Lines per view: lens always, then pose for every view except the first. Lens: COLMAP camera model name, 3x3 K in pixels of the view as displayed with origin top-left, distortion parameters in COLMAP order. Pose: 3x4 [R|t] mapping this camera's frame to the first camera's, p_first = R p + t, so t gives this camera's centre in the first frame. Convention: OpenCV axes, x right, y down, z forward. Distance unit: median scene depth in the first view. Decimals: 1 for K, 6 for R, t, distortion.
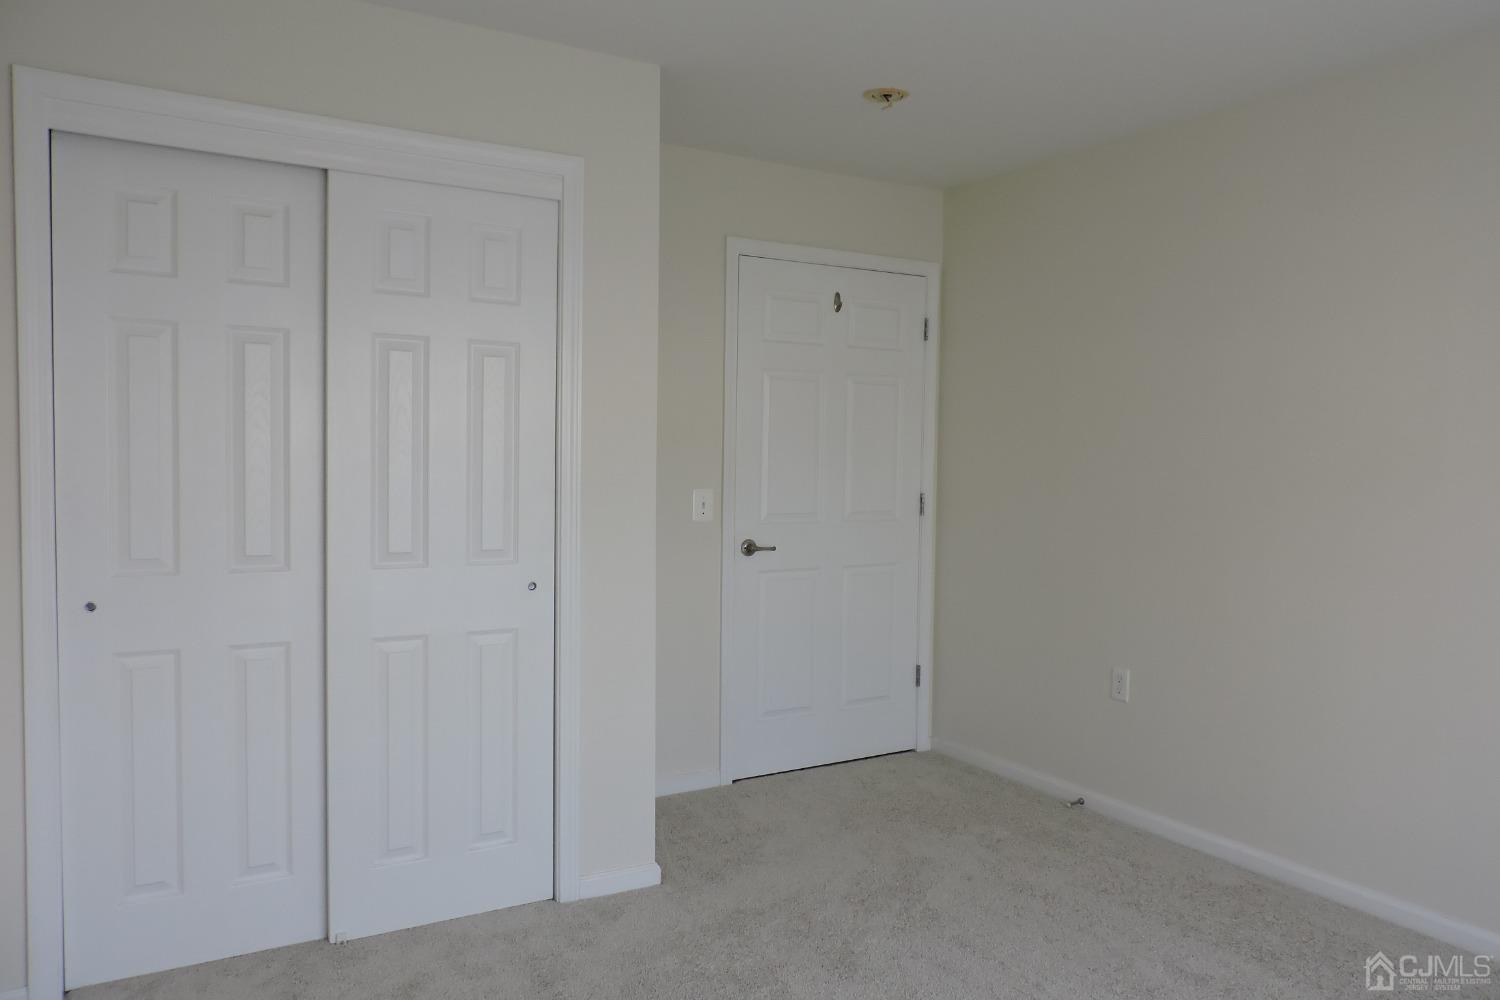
lens RADIAL K [[1052.4, 0, 753.0], [0, 1052.4, 494.9], [0, 0, 1]] dist [-0.025652, 0.013719]
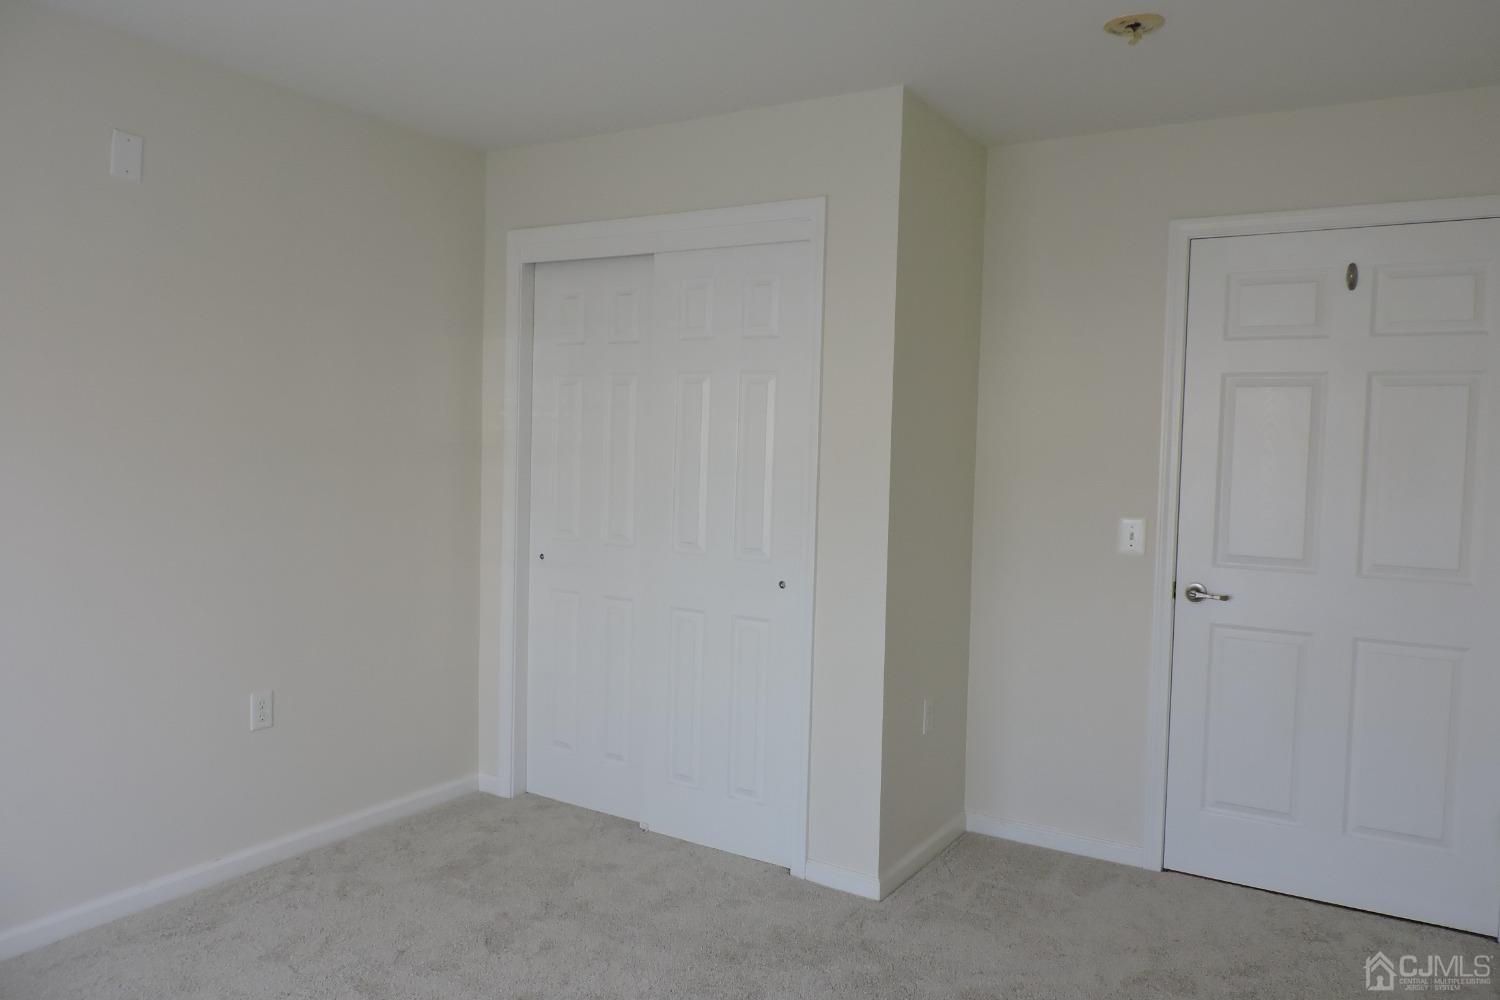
lens RADIAL K [[1052.4, 0, 753.3], [0, 1052.4, 502.2], [0, 0, 1]] dist [-0.025652, 0.013719]
pose [[0.480044, 0.031971, -0.876662, 0.700612], [-0.063916, 0.997954, 0.001395, 0.000547], [0.874913, 0.055363, 0.481106, 0.384466]]
